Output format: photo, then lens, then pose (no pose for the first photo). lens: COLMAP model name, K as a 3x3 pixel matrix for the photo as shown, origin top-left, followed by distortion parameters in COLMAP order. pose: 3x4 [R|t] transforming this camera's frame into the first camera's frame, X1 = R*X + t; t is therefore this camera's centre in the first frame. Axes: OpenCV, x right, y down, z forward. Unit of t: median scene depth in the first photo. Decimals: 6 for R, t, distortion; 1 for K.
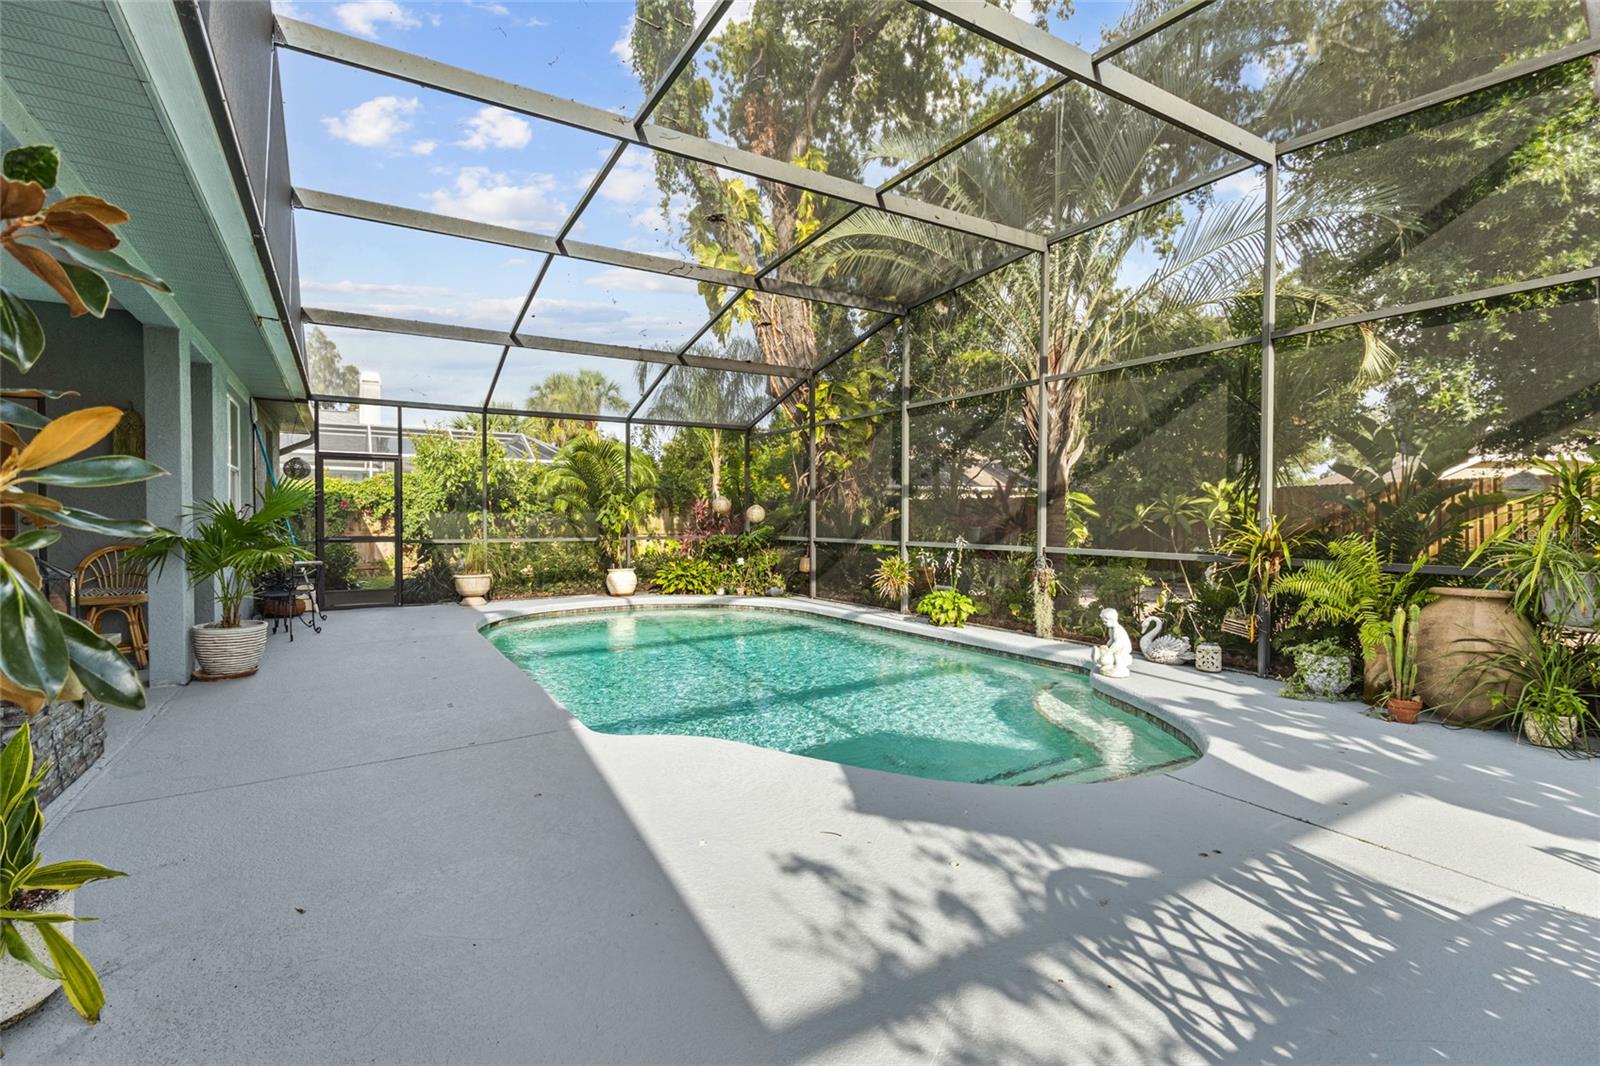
lens RADIAL K [[741.3, 0, 800.0], [0, 741.3, 533.0], [0, 0, 1]] dist [-0.025965, 0.013618]
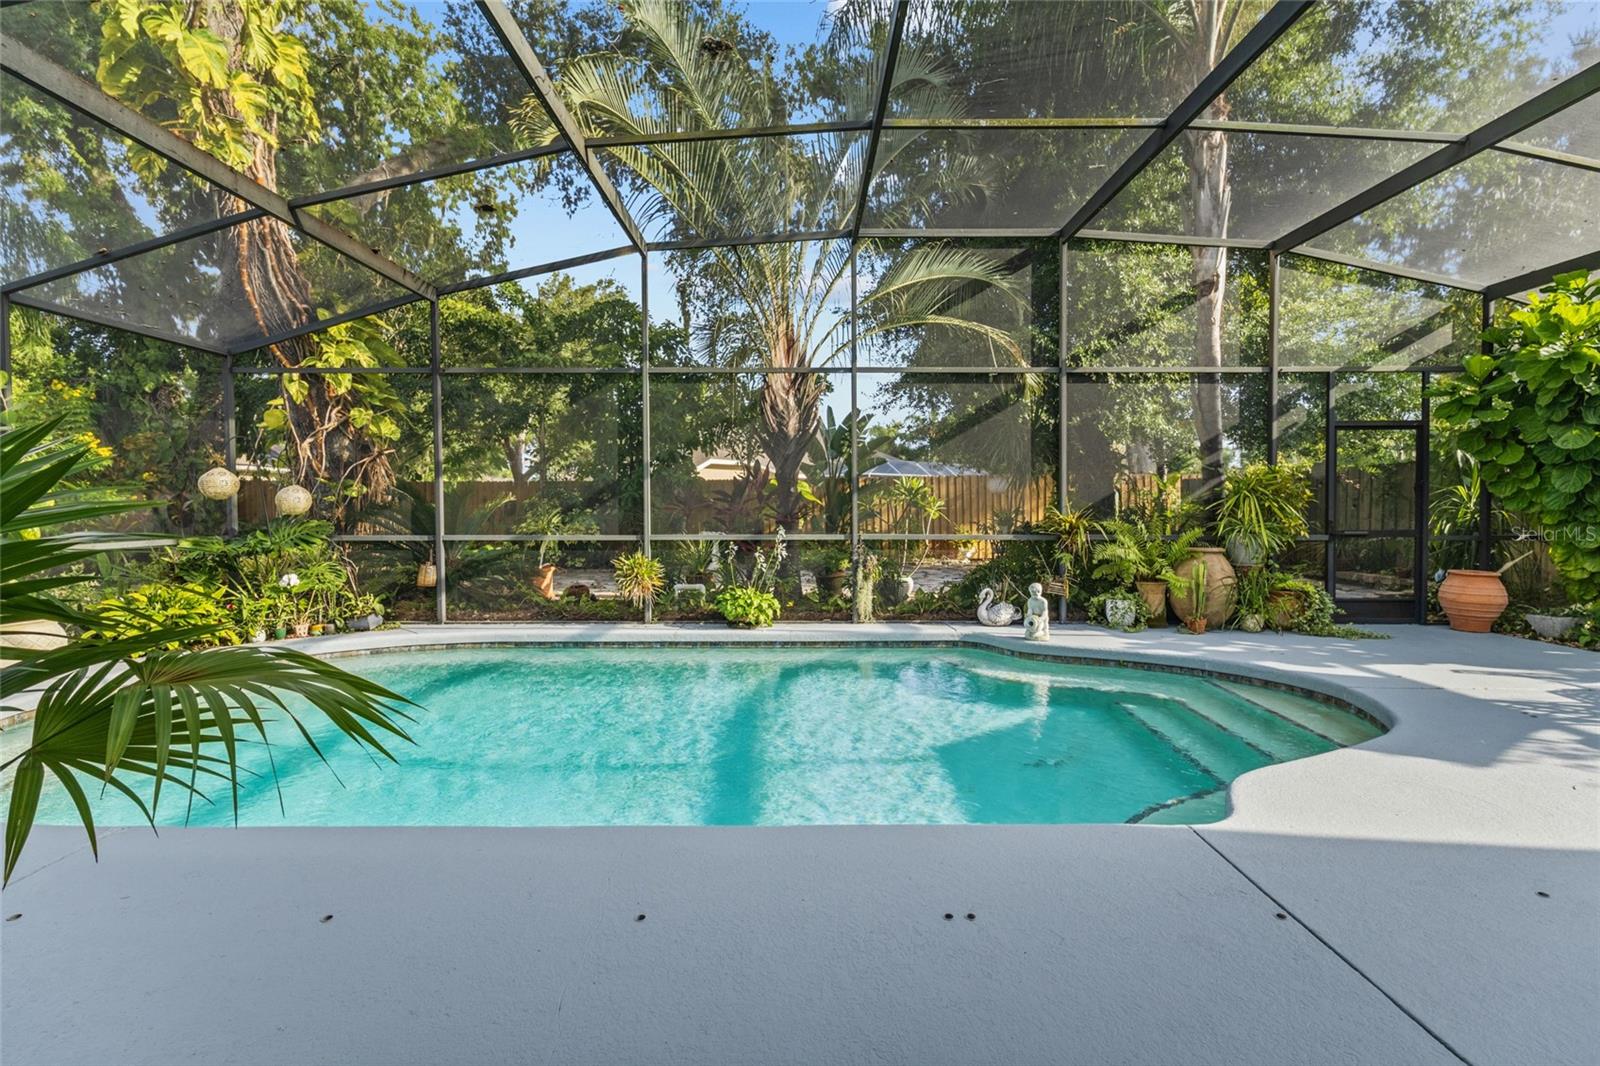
lens RADIAL K [[743.6, 0, 796.5], [0, 743.6, 521.7], [0, 0, 1]] dist [-0.000023, 0.001157]
pose [[0.526840, -0.022201, 0.849674, -0.778551], [0.019205, 0.999715, 0.014214, -0.018468], [-0.849747, 0.008829, 0.527116, 0.712483]]
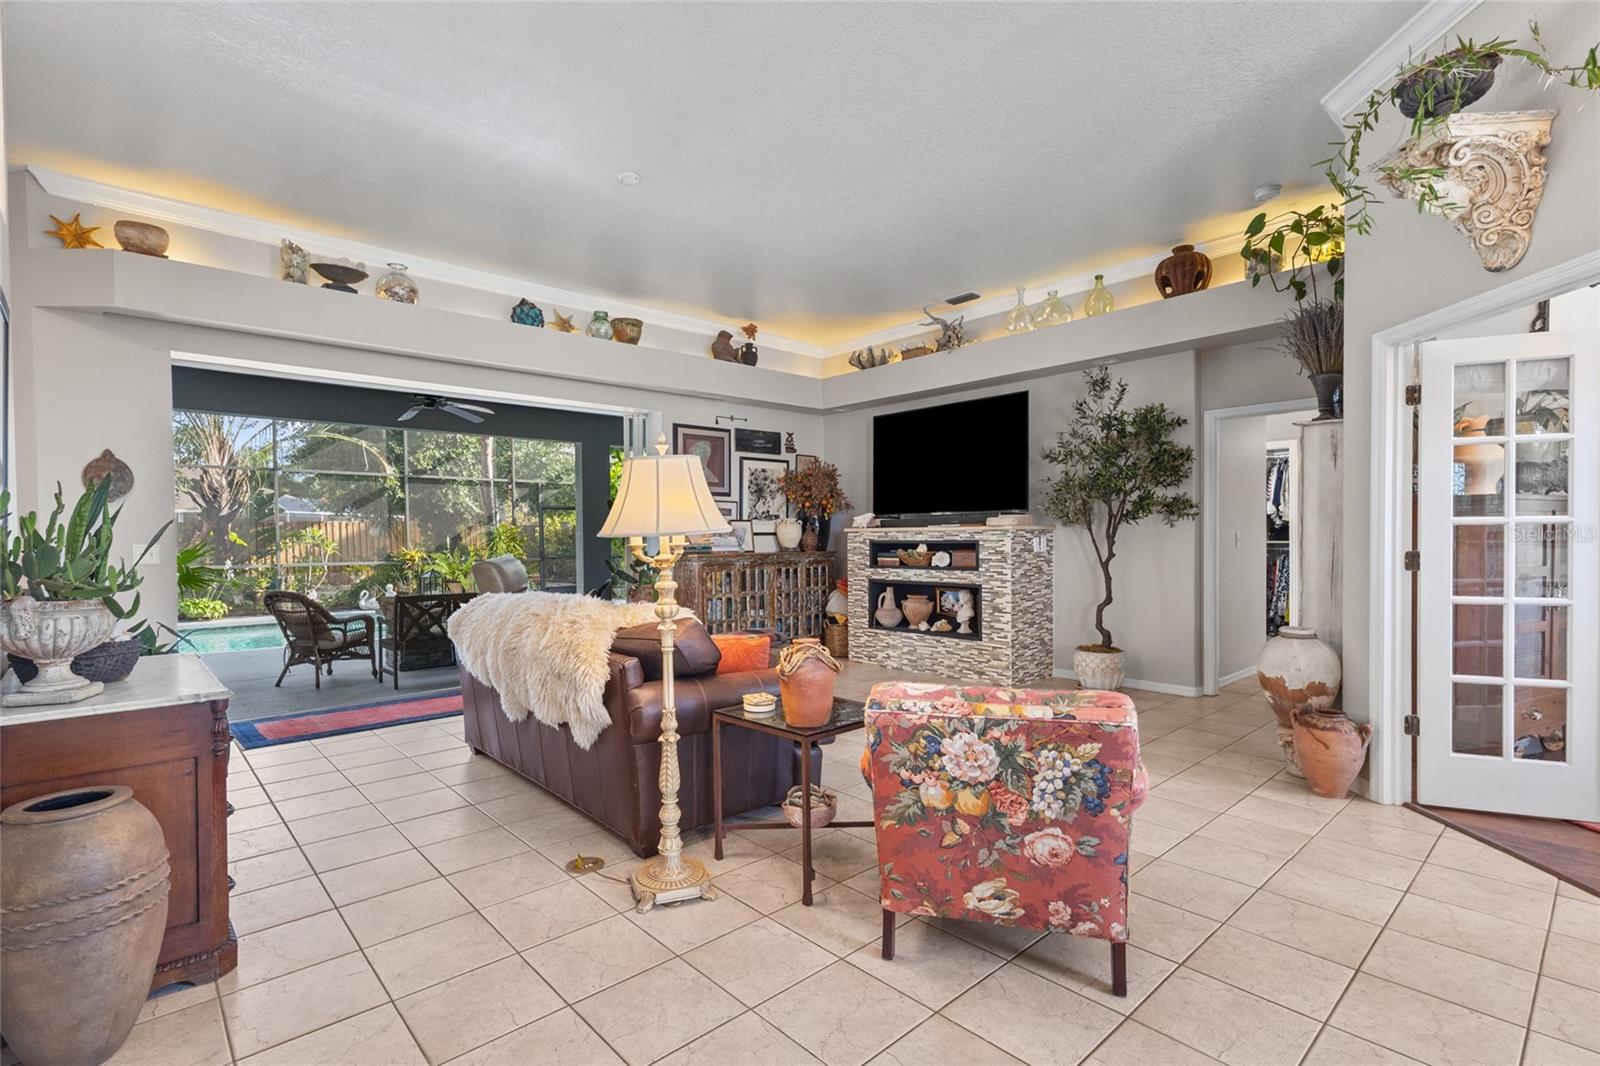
lens RADIAL K [[751.9, 0, 799.8], [0, 751.9, 549.8], [0, 0, 1]] dist [0.001755, 0.000838]
pose [[-0.191000, -0.018068, 0.981424, -2.247593], [0.027268, 0.999347, 0.023705, -0.031700], [-0.981211, 0.031289, -0.190383, 0.160251]]
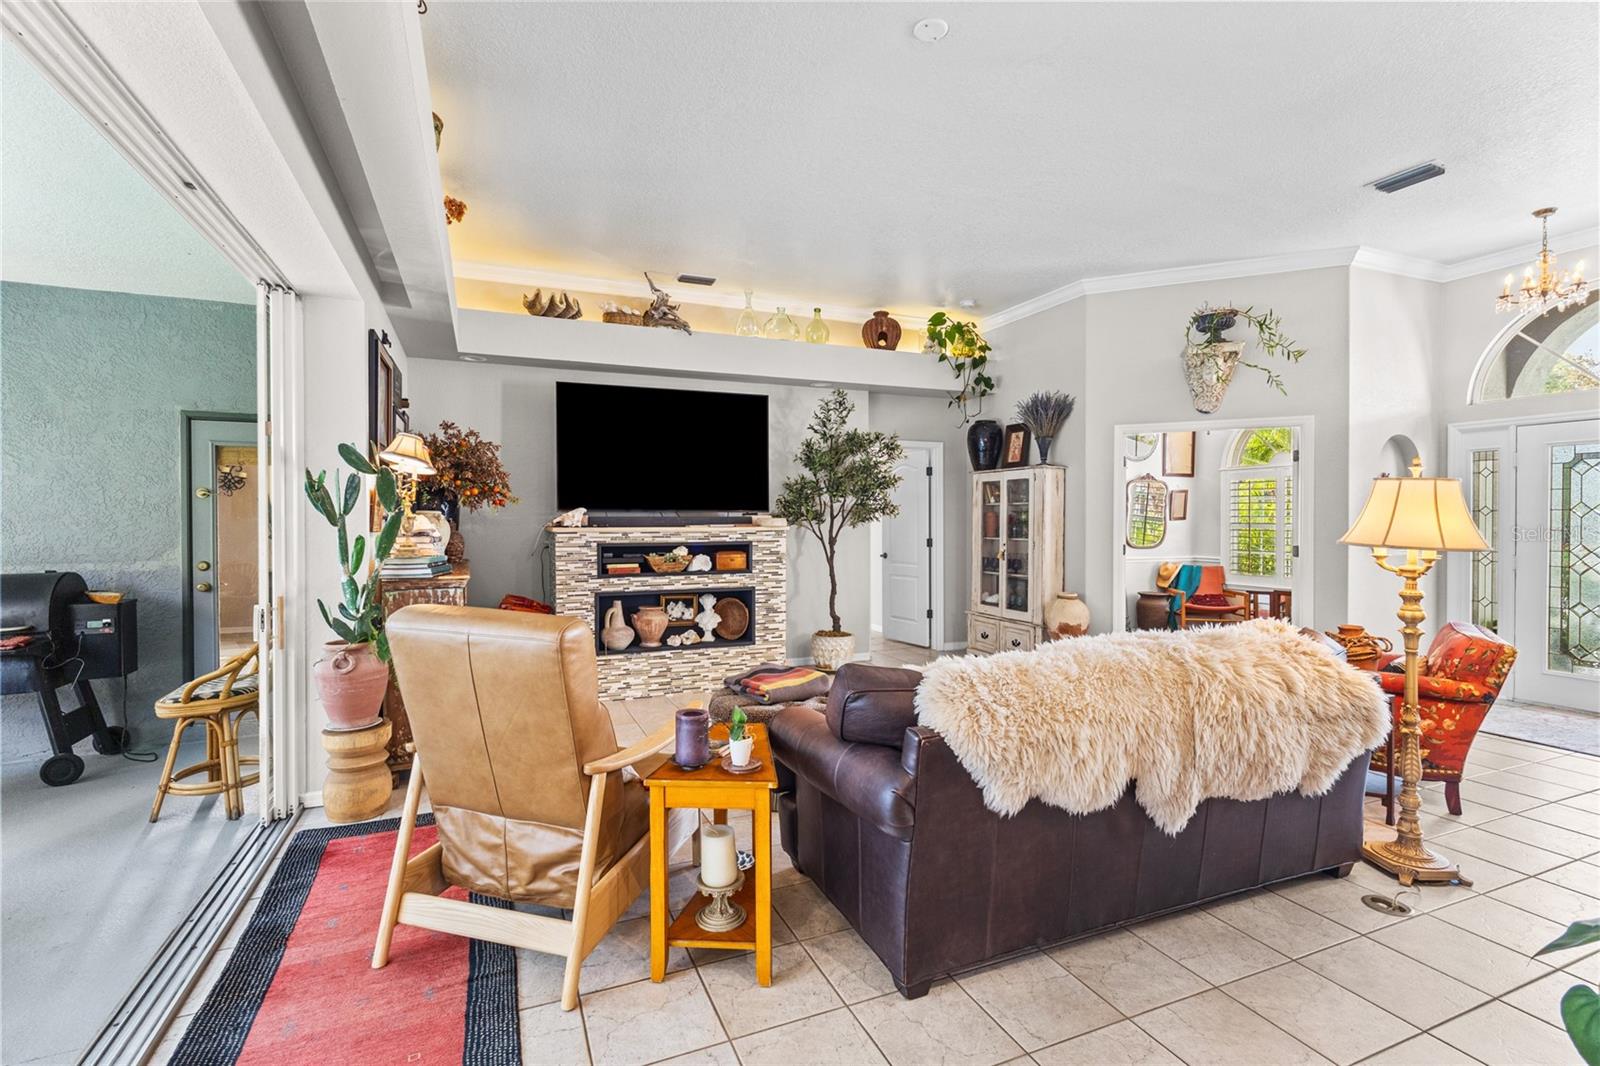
lens RADIAL K [[729.5, 0, 793.4], [0, 729.5, 530.1], [0, 0, 1]] dist [0.000039, 0.000356]
pose [[-0.989023, -0.001519, 0.147753, -1.406088], [0.003528, 0.999419, 0.033889, -0.063881], [-0.147718, 0.034038, -0.988444, 0.723451]]
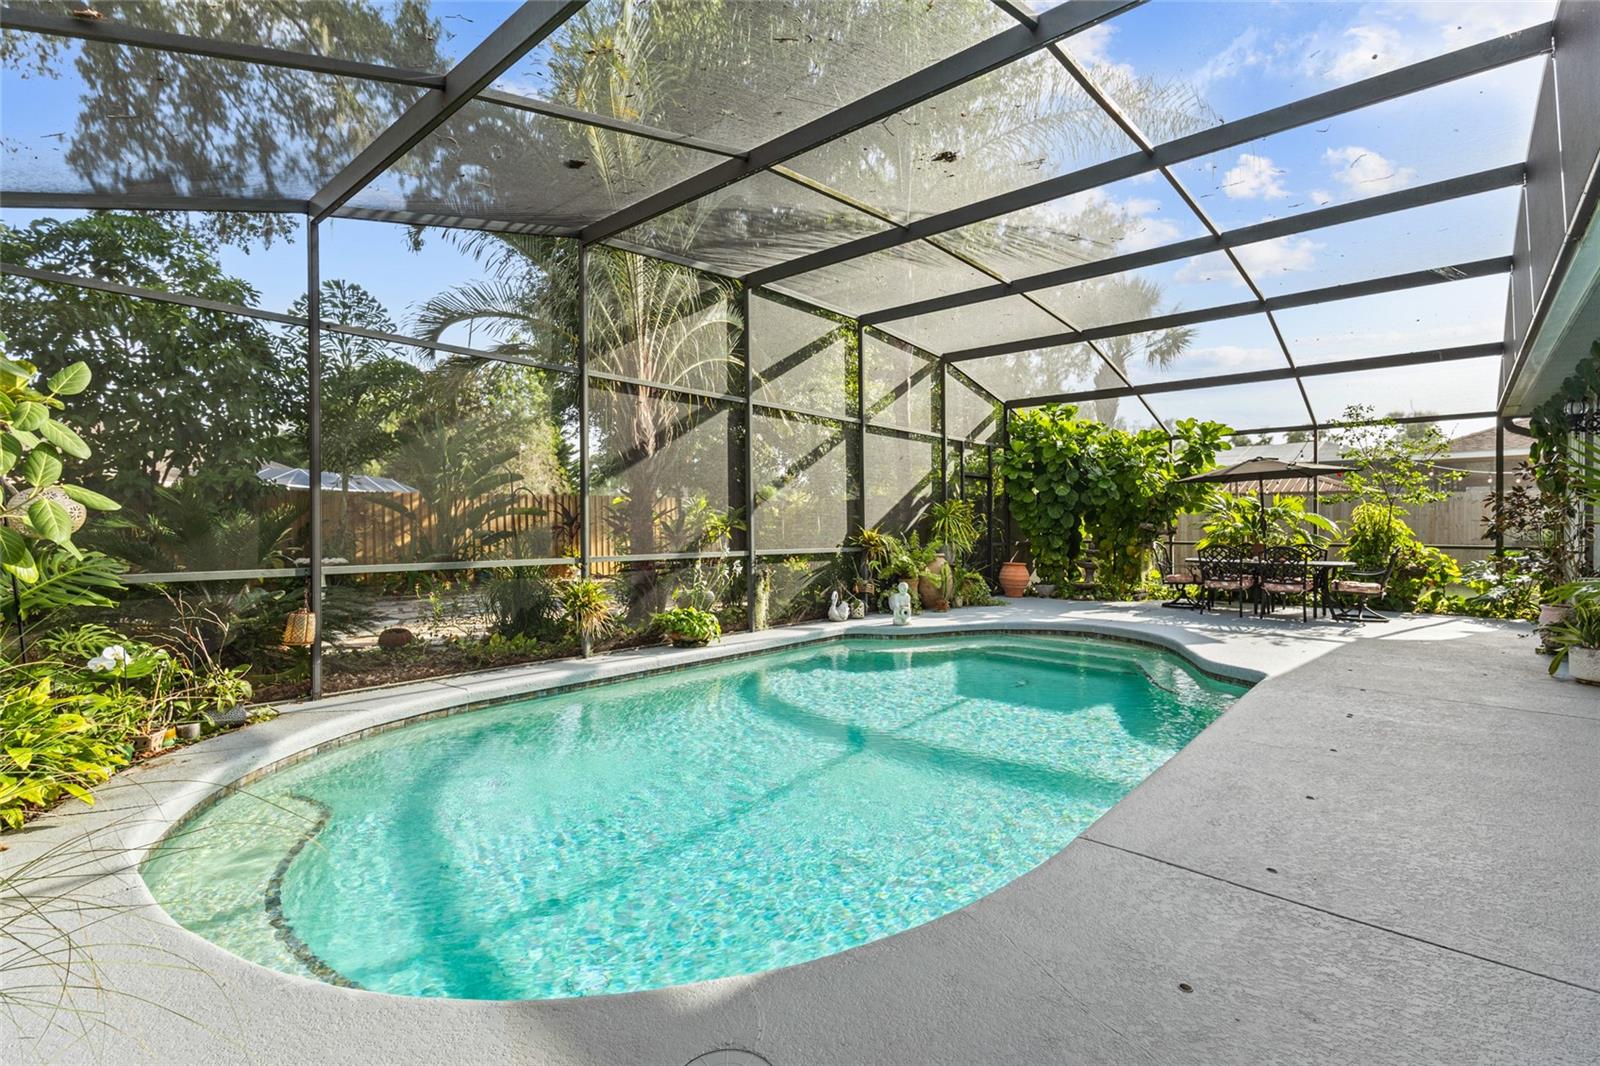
lens RADIAL K [[744.0, 0, 811.0], [0, 744.0, 517.9], [0, 0, 1]] dist [-0.000272, 0.001392]
pose [[-0.304064, 0.005993, 0.952633, -1.027349], [0.017317, 0.999850, -0.000763, -0.036423], [-0.952494, 0.016265, -0.304122, 1.682069]]
